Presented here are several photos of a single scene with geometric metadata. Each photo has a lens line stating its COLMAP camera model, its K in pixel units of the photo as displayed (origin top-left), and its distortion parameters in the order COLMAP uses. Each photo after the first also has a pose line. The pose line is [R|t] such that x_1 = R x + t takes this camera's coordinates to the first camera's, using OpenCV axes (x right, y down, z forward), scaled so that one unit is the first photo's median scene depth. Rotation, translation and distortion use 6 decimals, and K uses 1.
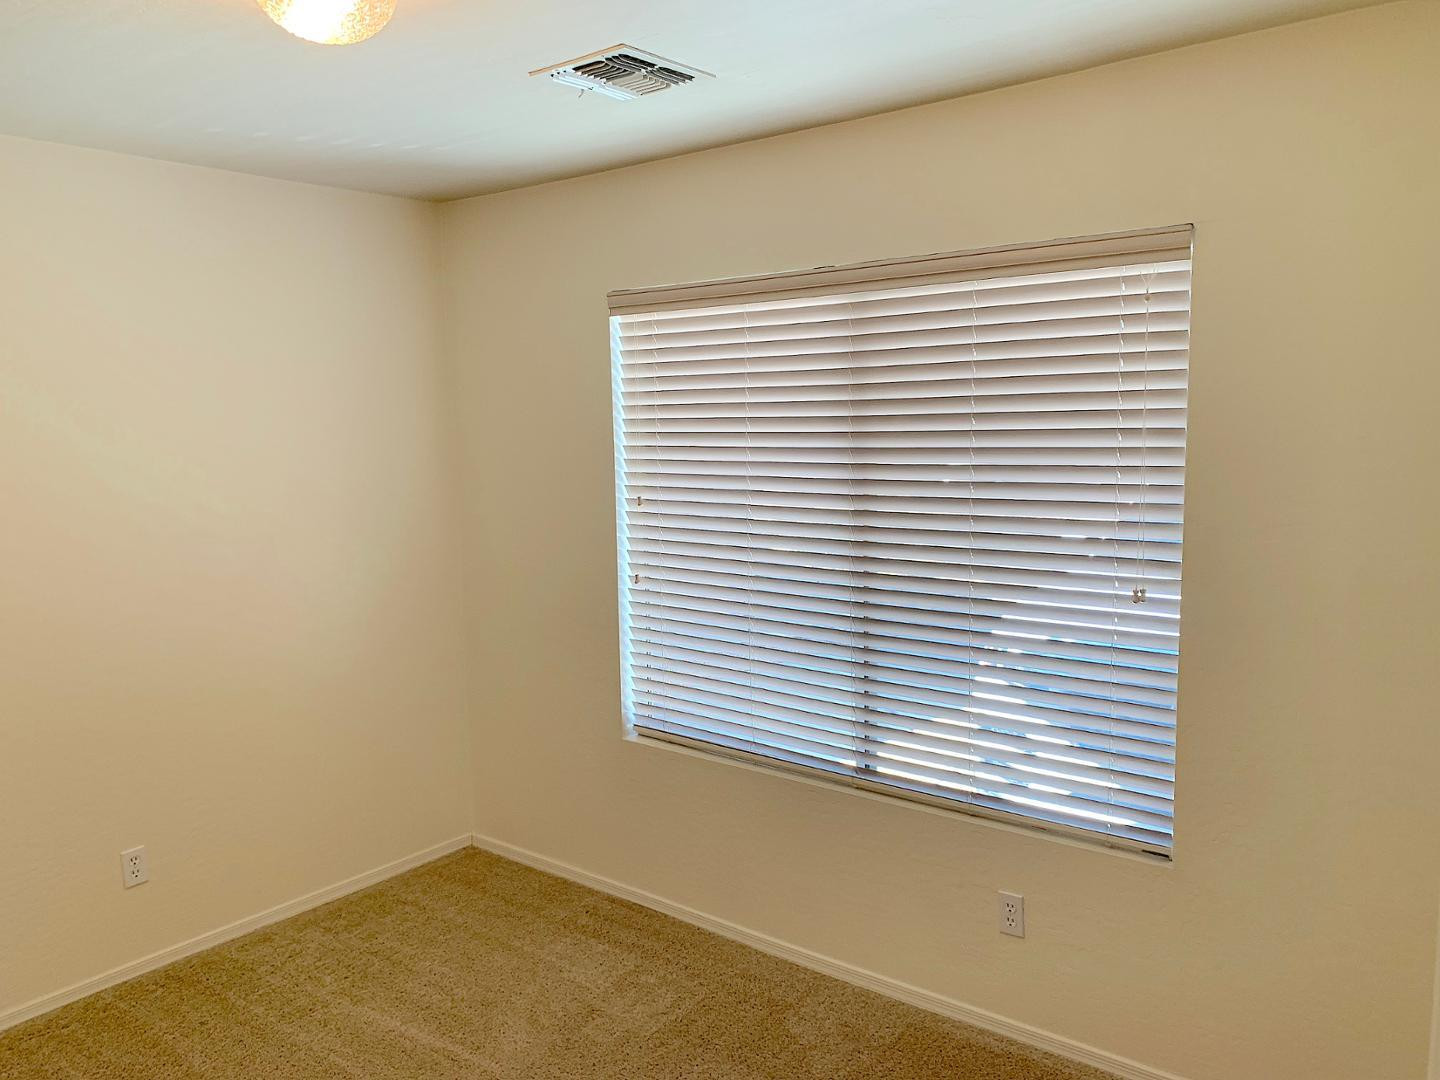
lens RADIAL K [[1103.6, 0, 690.4], [0, 1103.6, 537.7], [0, 0, 1]] dist [0.075267, -0.161859]
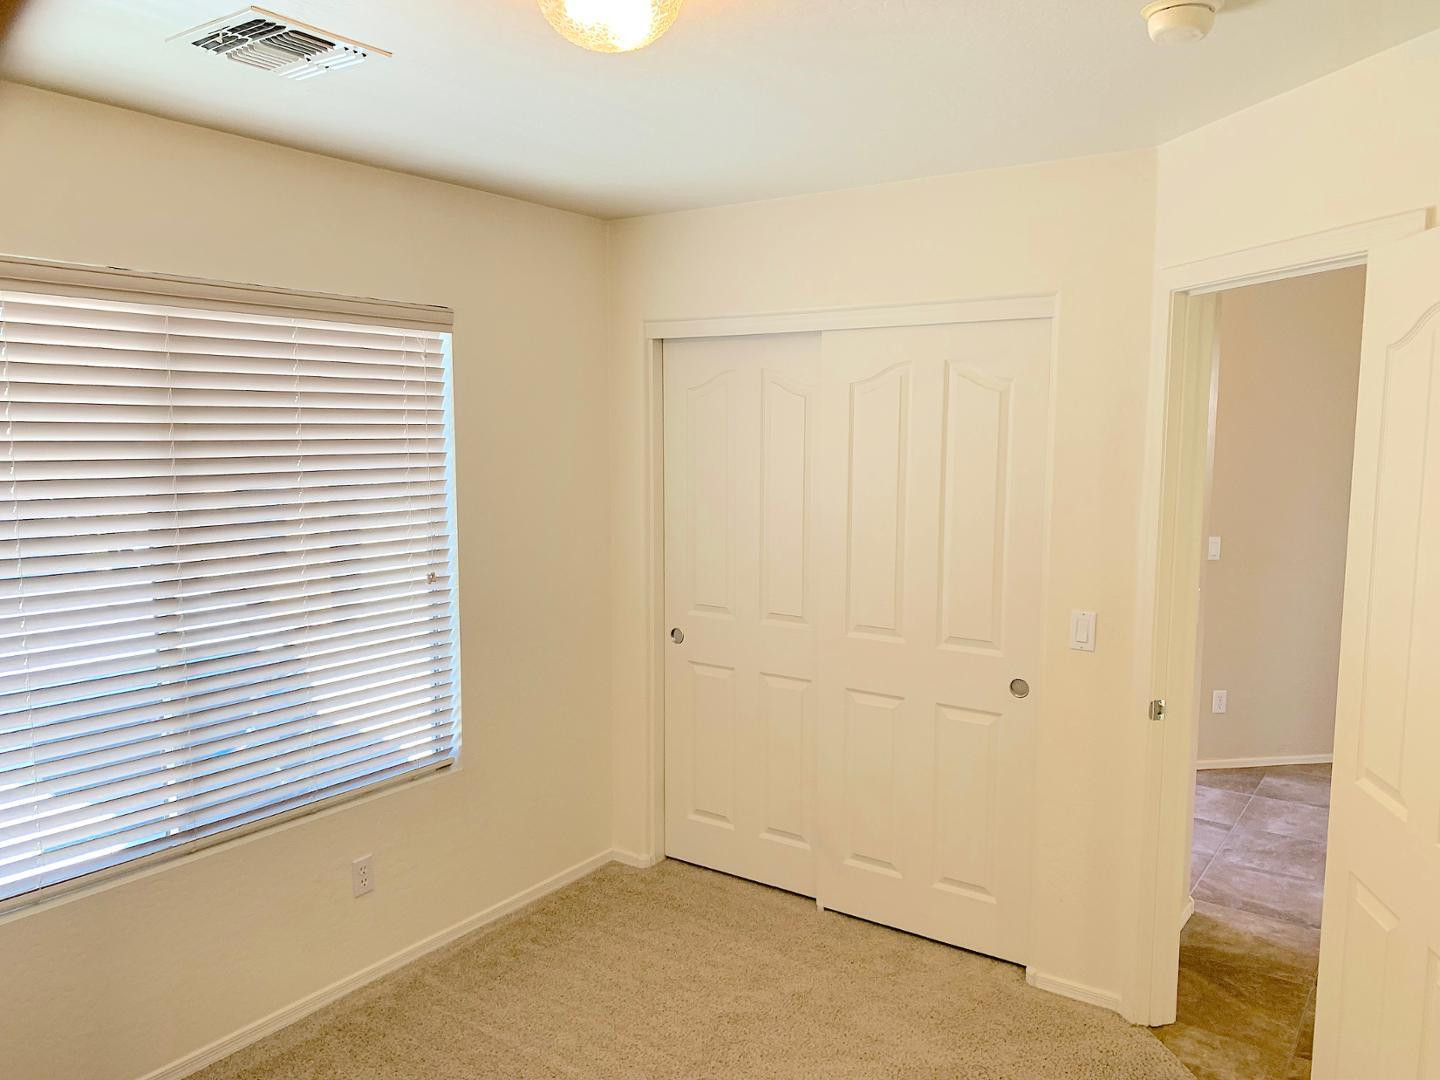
lens RADIAL K [[1103.6, 0, 690.4], [0, 1103.6, 537.7], [0, 0, 1]] dist [0.075267, -0.161859]
pose [[-0.061867, -0.074723, 0.995283, -0.818230], [0.114810, 0.990041, 0.081466, -0.059457], [-0.991459, 0.119308, -0.052672, 0.660514]]
